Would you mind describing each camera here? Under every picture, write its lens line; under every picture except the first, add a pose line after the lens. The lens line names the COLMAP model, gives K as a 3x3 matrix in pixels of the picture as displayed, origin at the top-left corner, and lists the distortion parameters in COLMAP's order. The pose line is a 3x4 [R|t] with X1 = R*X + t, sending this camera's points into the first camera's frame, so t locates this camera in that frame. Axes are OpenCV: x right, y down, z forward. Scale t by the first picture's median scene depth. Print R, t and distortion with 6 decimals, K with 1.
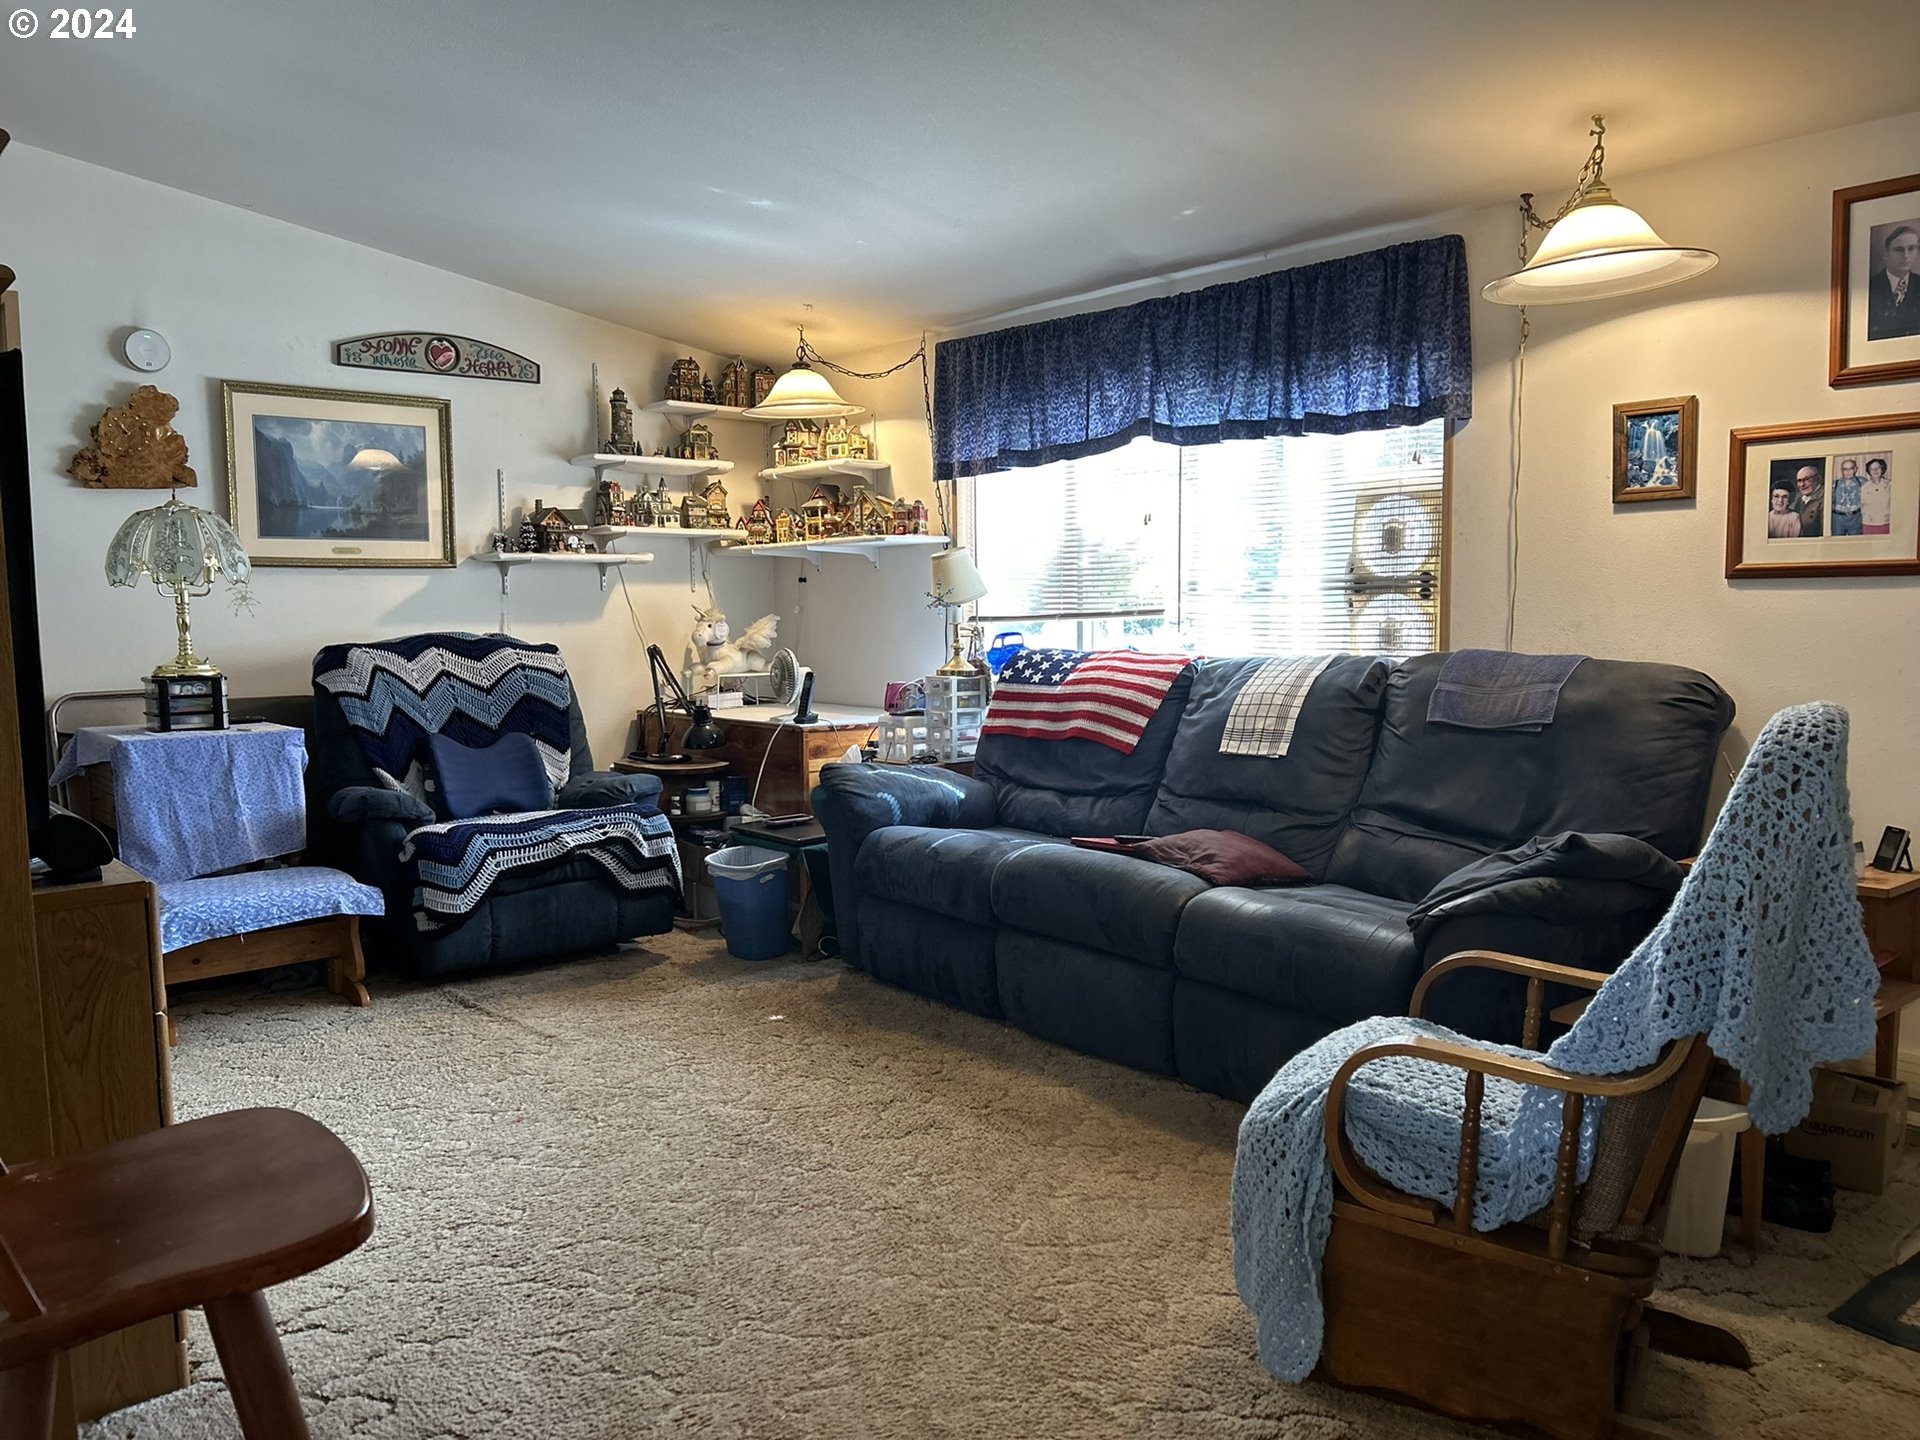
lens RADIAL K [[1442.7, 0, 960.0], [0, 1442.7, 720.0], [0, 0, 1]] dist [0.100558, -0.165438]
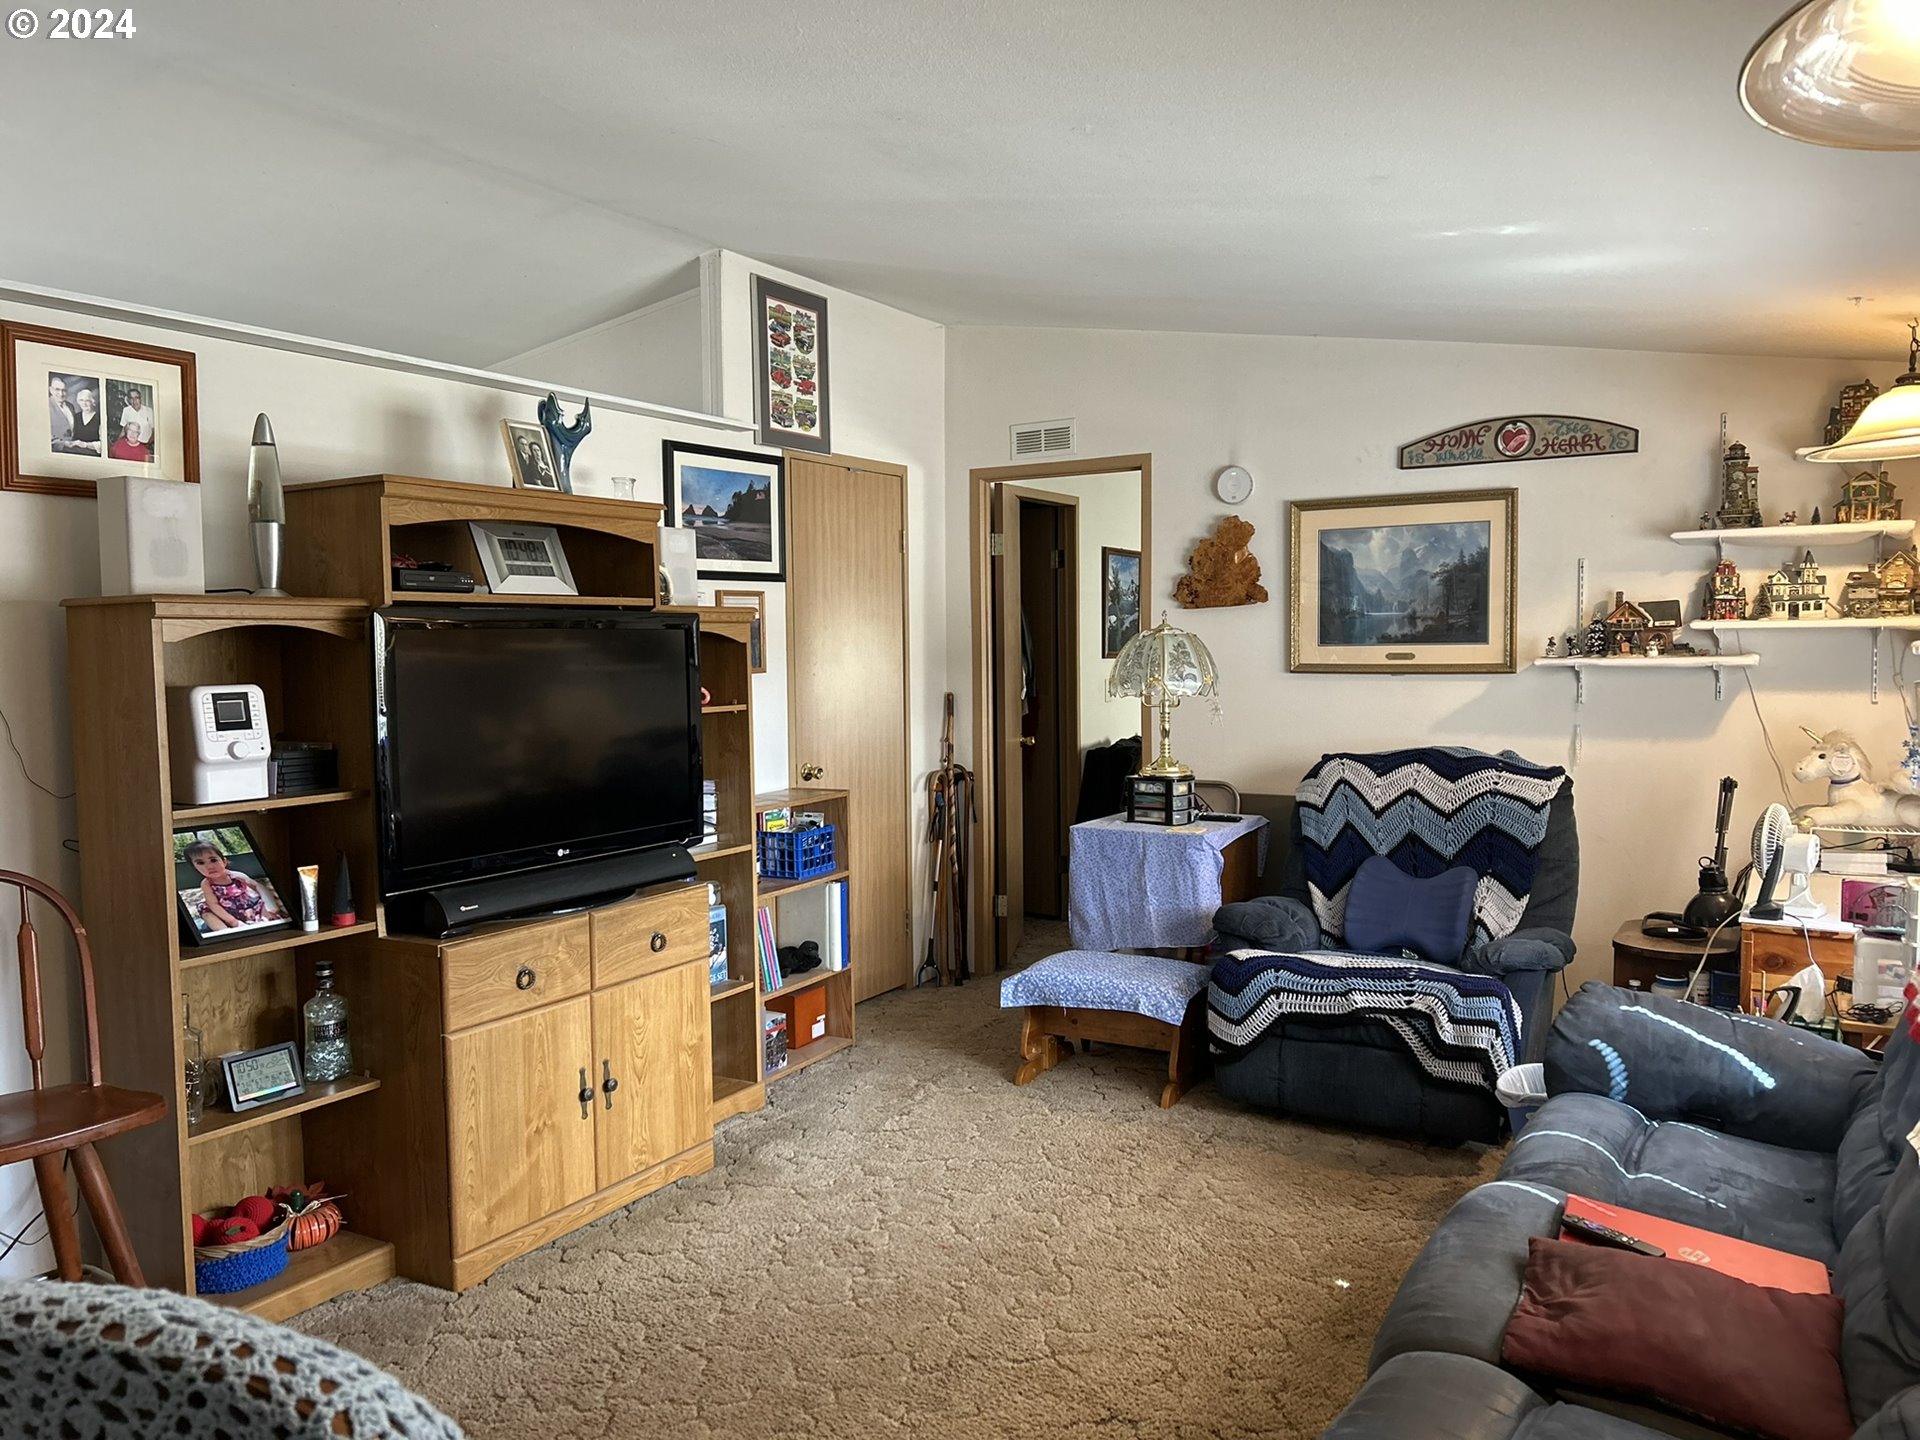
lens RADIAL K [[1442.7, 0, 960.0], [0, 1442.7, 720.0], [0, 0, 1]] dist [0.100558, -0.165438]
pose [[0.319752, 0.058692, -0.945682, 0.430739], [-0.072854, 0.996648, 0.037222, -0.091260], [0.944696, 0.056995, 0.322956, 0.421046]]
